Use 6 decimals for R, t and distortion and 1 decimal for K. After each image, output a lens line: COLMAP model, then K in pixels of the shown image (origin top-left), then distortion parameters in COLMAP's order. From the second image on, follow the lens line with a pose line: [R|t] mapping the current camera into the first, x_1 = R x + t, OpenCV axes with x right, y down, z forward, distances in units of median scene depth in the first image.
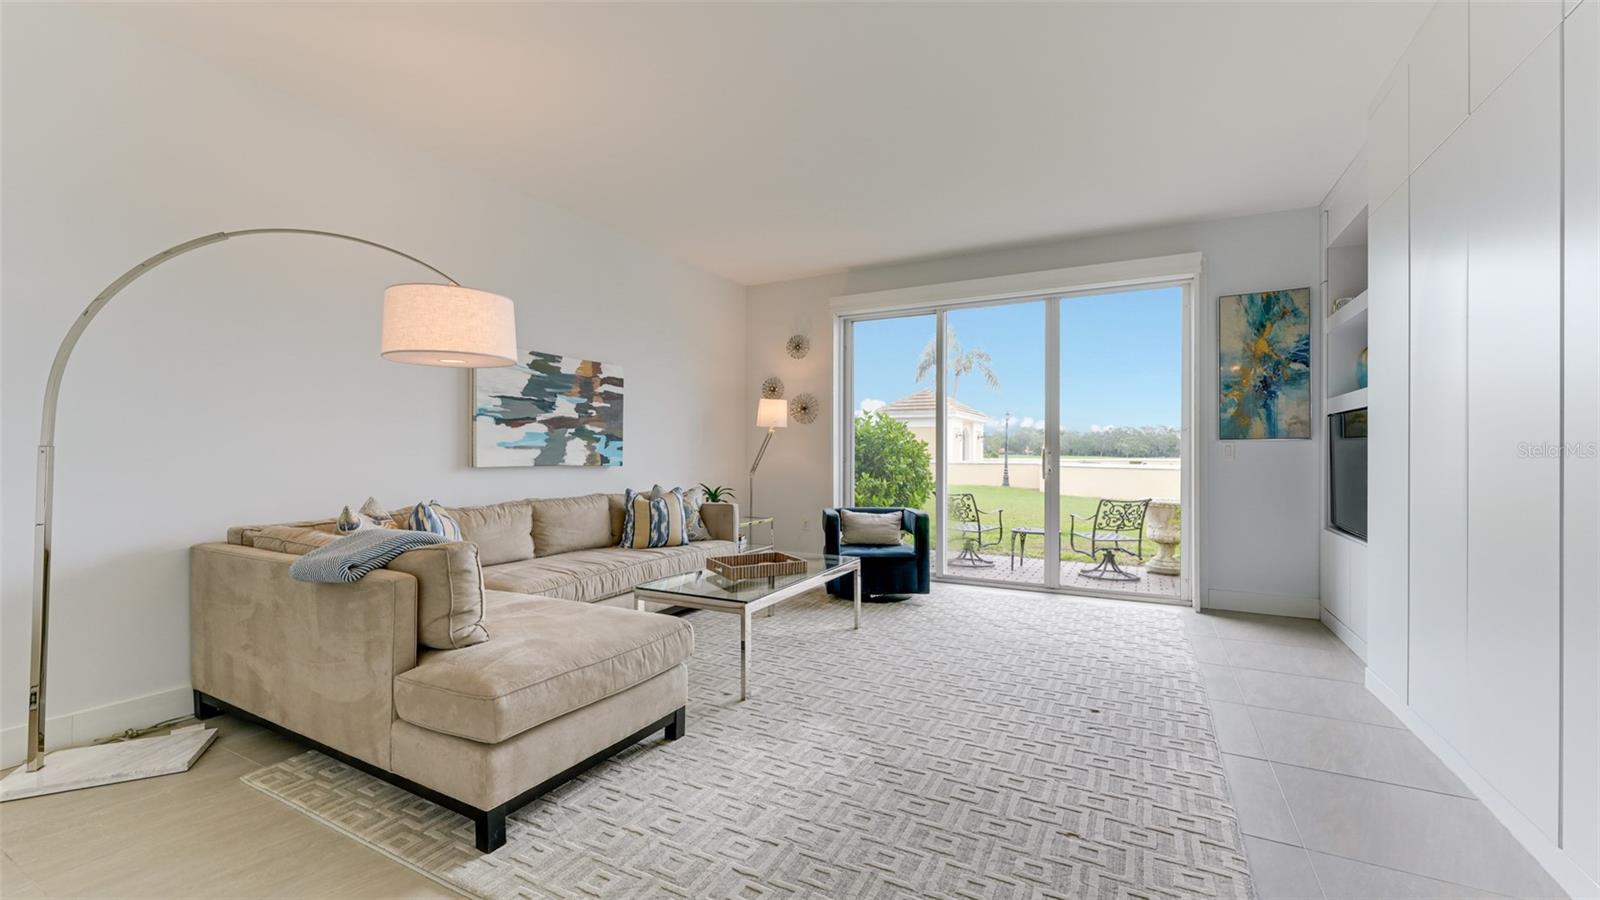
lens RADIAL K [[643.0, 0, 783.9], [0, 643.0, 447.9], [0, 0, 1]] dist [0.003312, 0.000000]
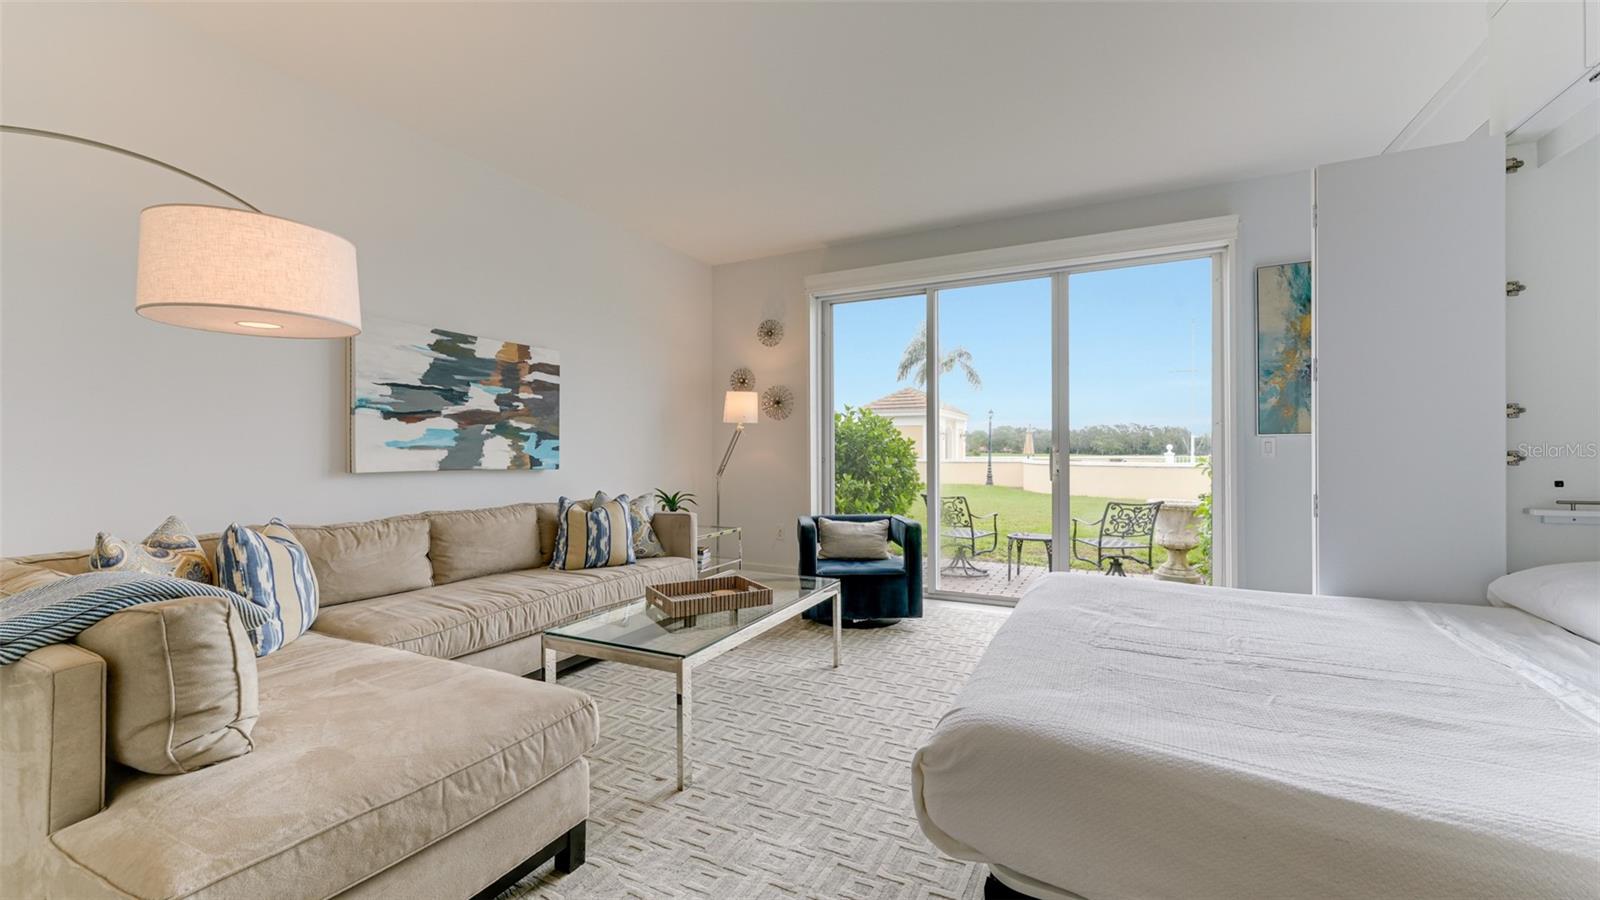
lens RADIAL K [[643.0, 0, 786.3], [0, 643.0, 452.4], [0, 0, 1]] dist [0.003312, 0.000000]
pose [[0.999525, -0.005514, 0.030306, 0.023092], [0.005284, 0.999957, 0.007683, 0.001284], [-0.030347, -0.007519, 0.999511, 0.162218]]
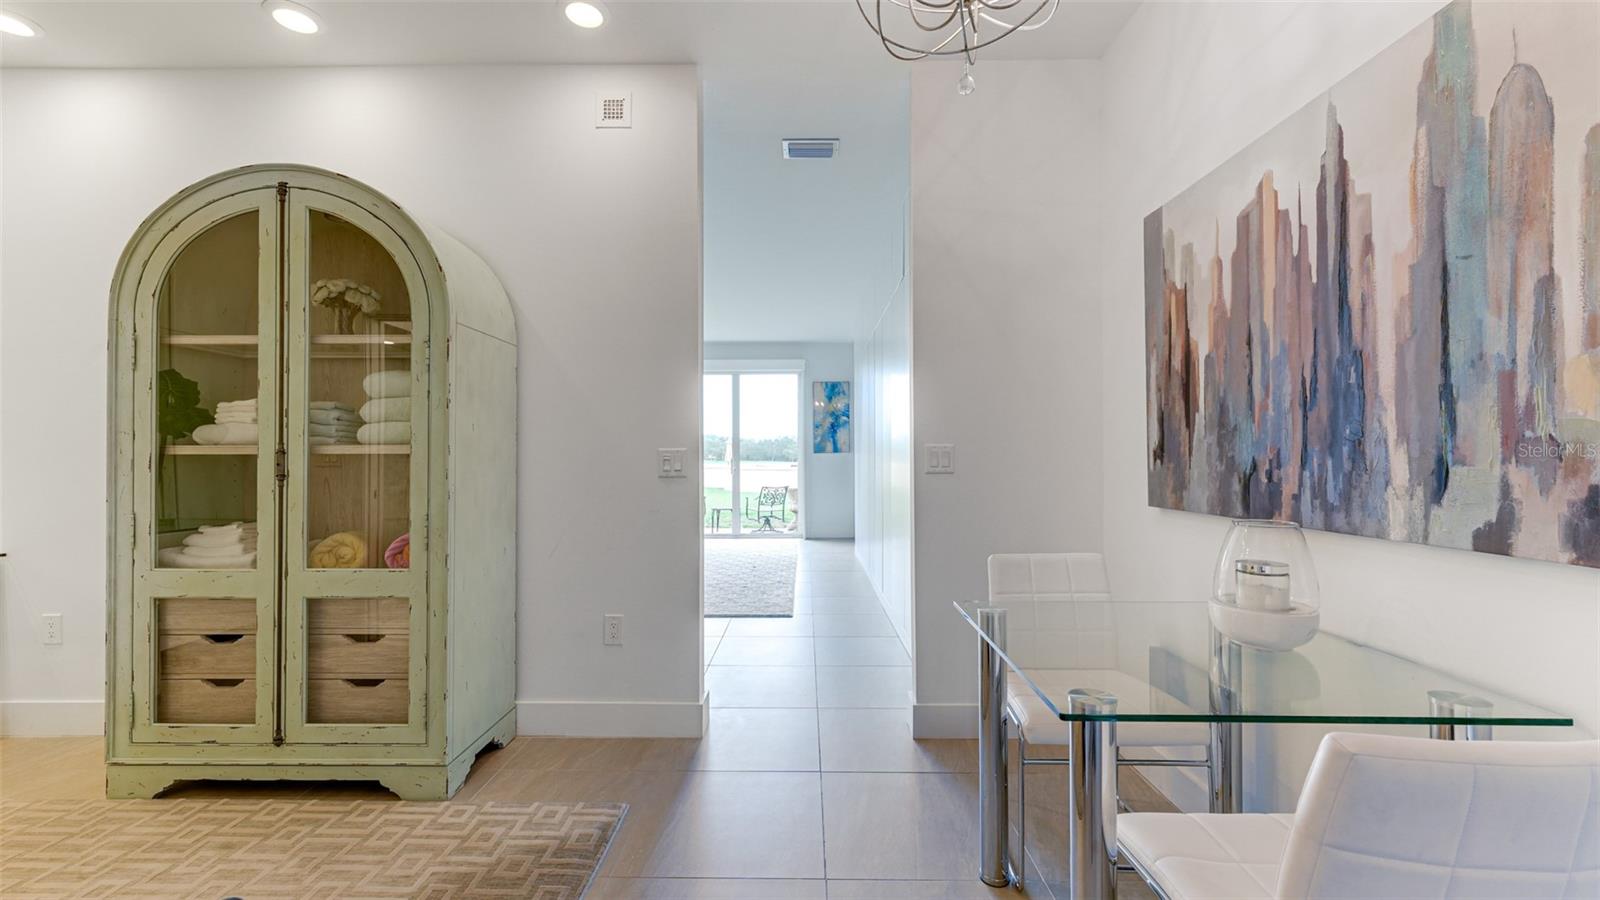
lens RADIAL K [[643.0, 0, 794.8], [0, 643.0, 457.8], [0, 0, 1]] dist [0.003312, 0.000000]
pose [[0.881537, -0.002498, 0.472108, -0.319824], [-0.001017, 0.999974, 0.007191, -0.012135], [-0.472114, -0.006819, 0.881511, -0.735421]]
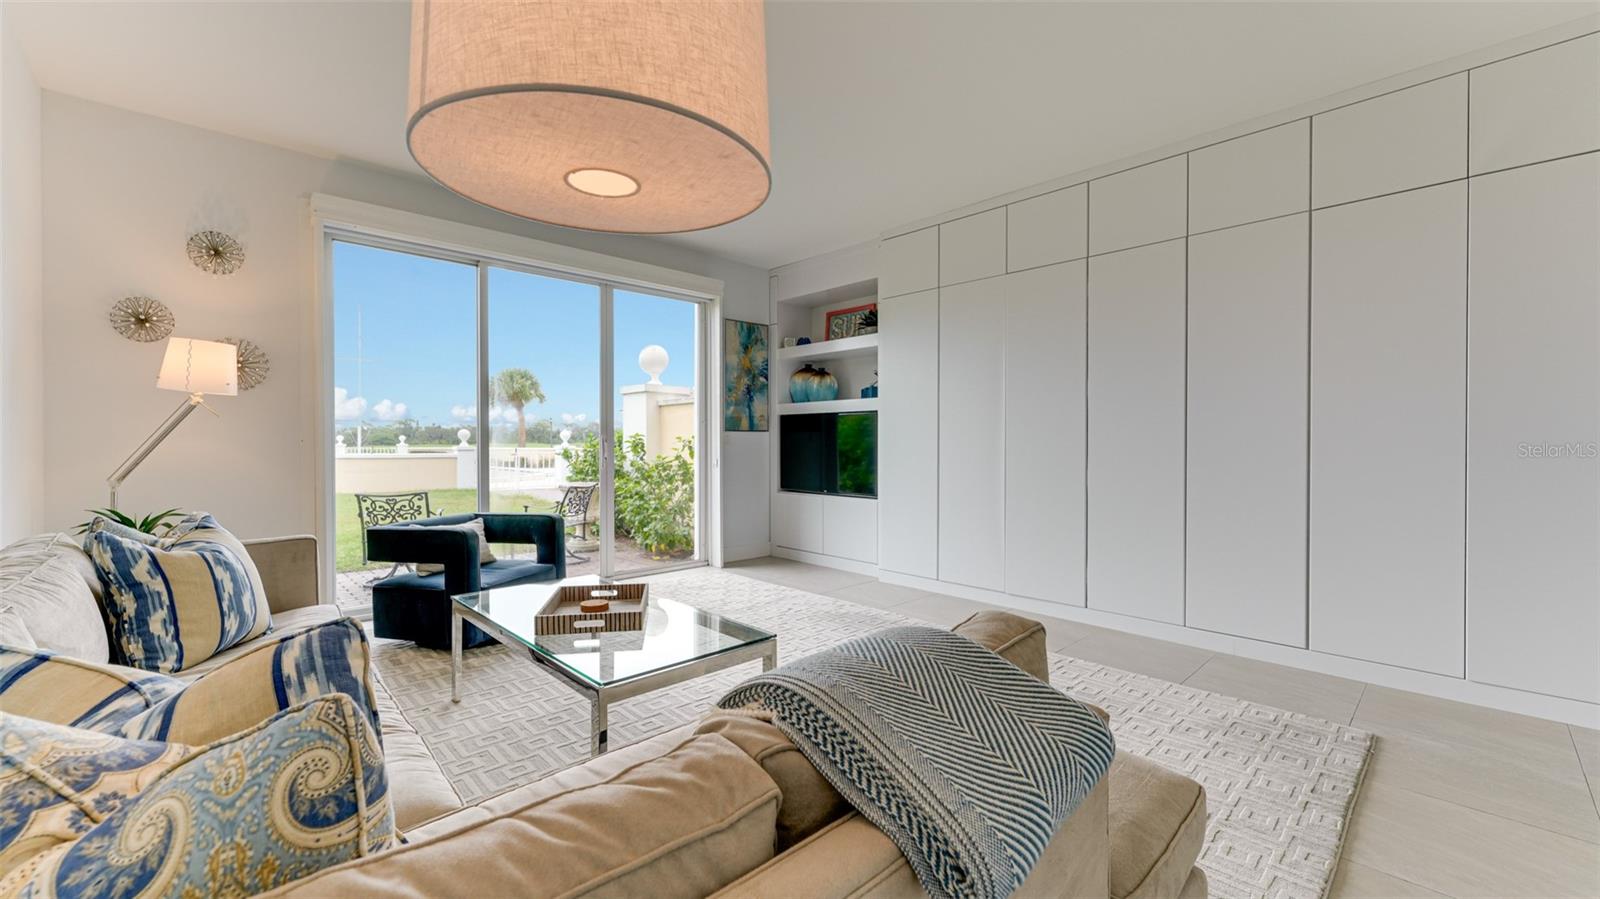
lens RADIAL K [[643.0, 0, 803.3], [0, 643.0, 446.1], [0, 0, 1]] dist [0.003312, 0.000000]
pose [[0.300470, -0.007806, 0.953759, -0.496772], [-0.006263, 0.999929, 0.010157, 0.003783], [-0.953771, -0.009025, 0.300400, 0.469053]]
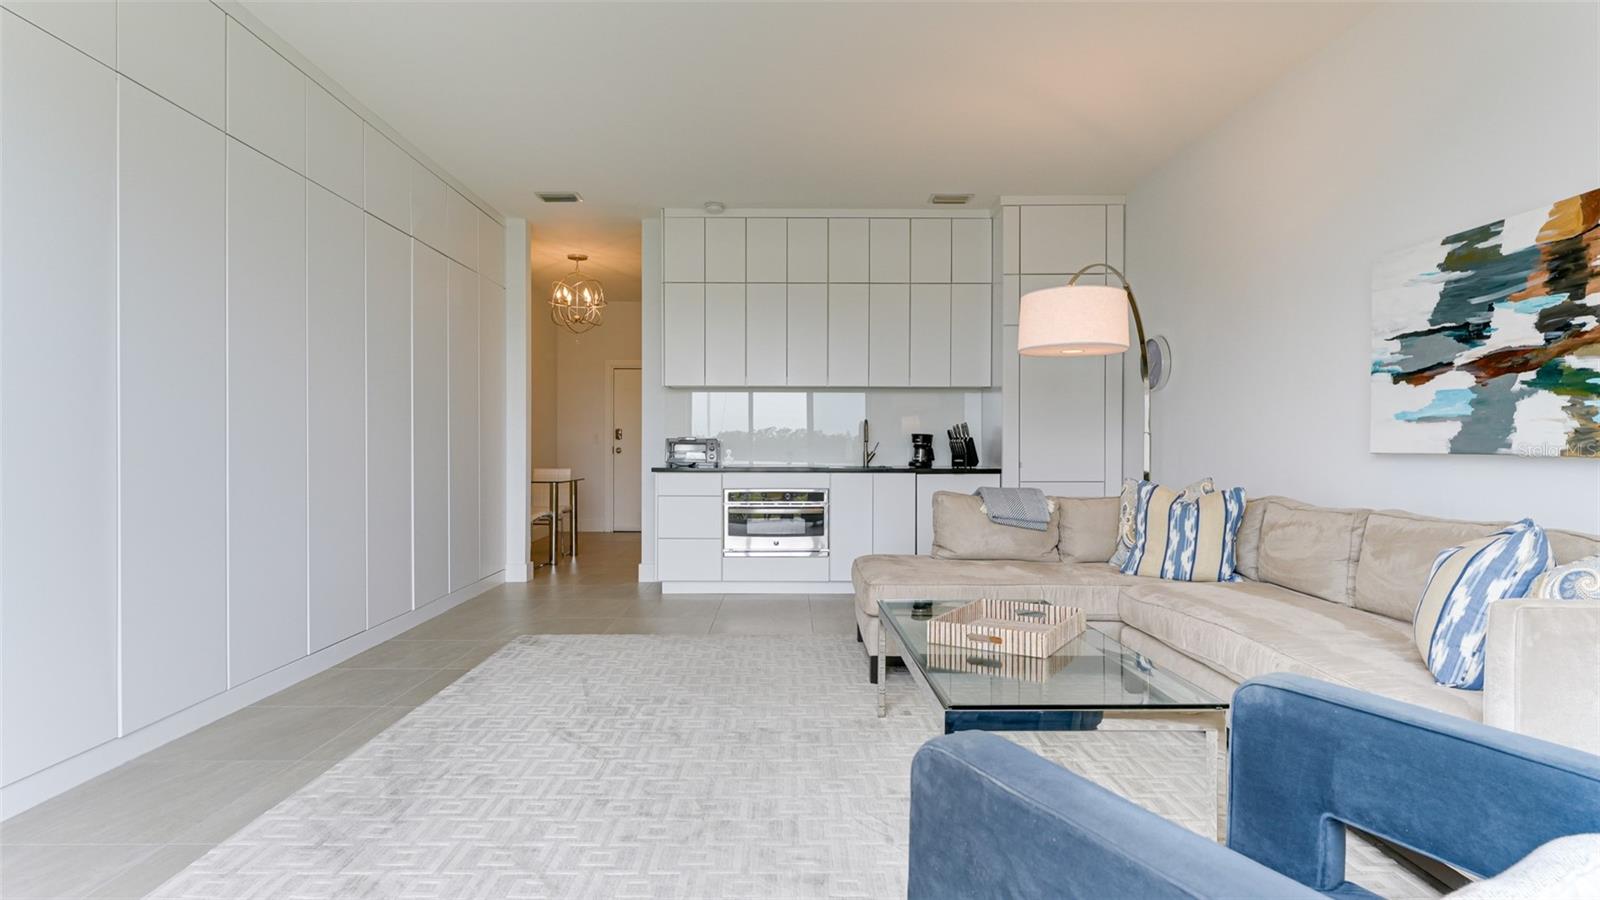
lens RADIAL K [[830.2, 0, 787.8], [0, 830.2, 451.6], [0, 0, 1]] dist [0.006308, -0.001635]
pose [[-0.880251, 0.001970, -0.474505, 0.381773], [0.002135, 0.999998, 0.000191, 0.023456], [0.474504, -0.000845, -0.880253, 1.242341]]
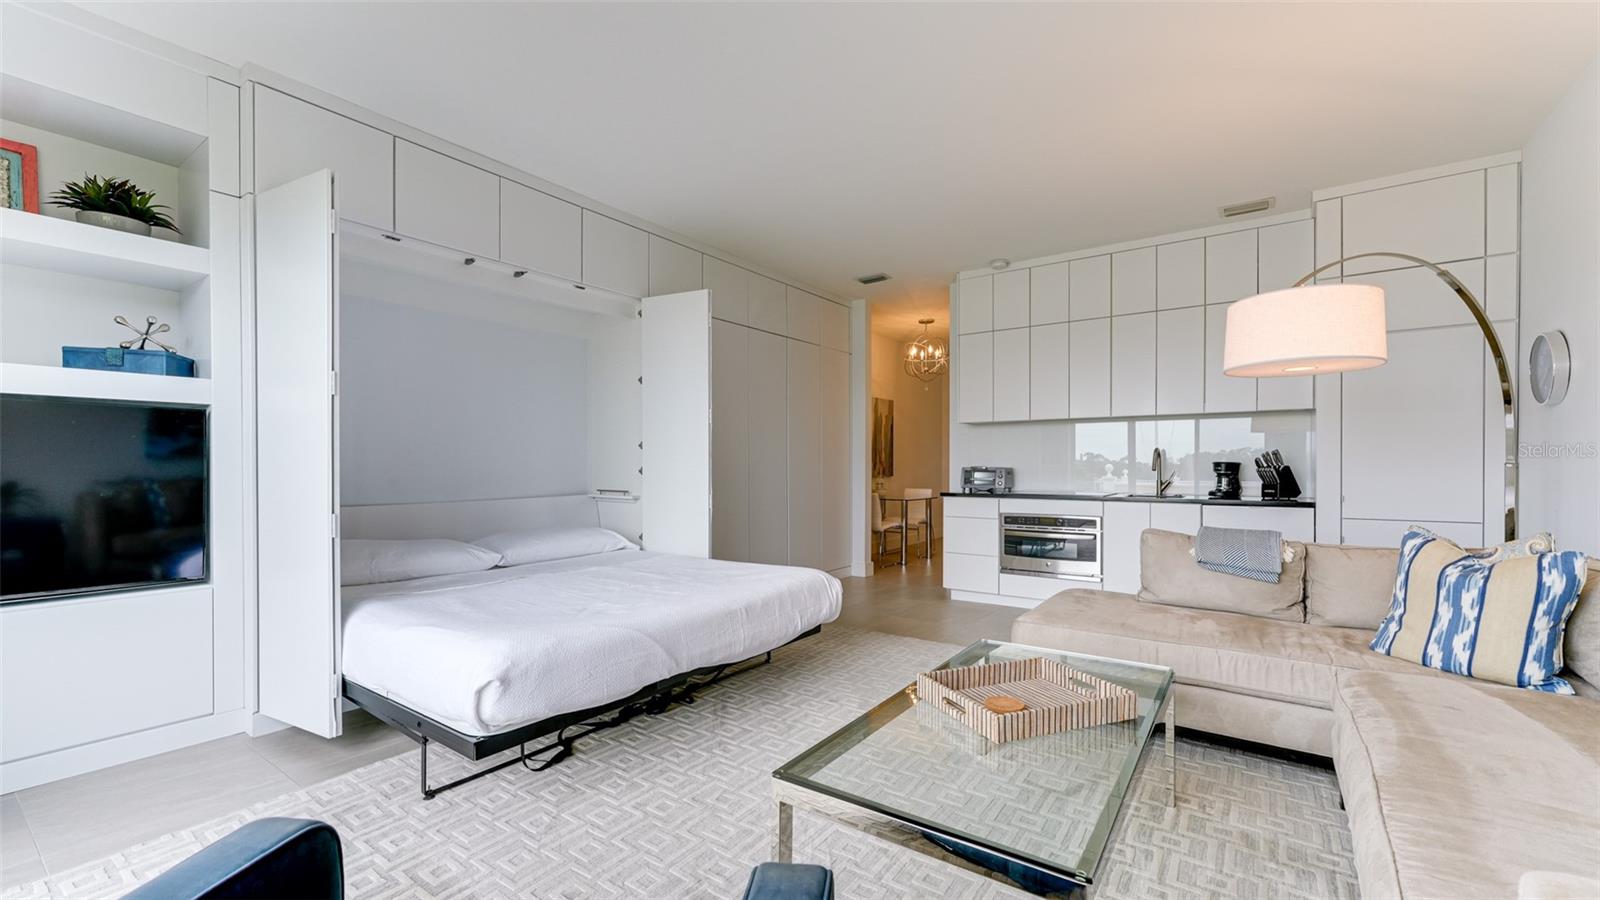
lens RADIAL K [[643.0, 0, 797.8], [0, 643.0, 468.0], [0, 0, 1]] dist [0.003312, 0.000000]
pose [[-0.992459, 0.001127, 0.122574, 0.057896], [0.000810, 0.999996, -0.002633, 0.005277], [-0.122577, -0.002513, -0.992456, 1.219309]]
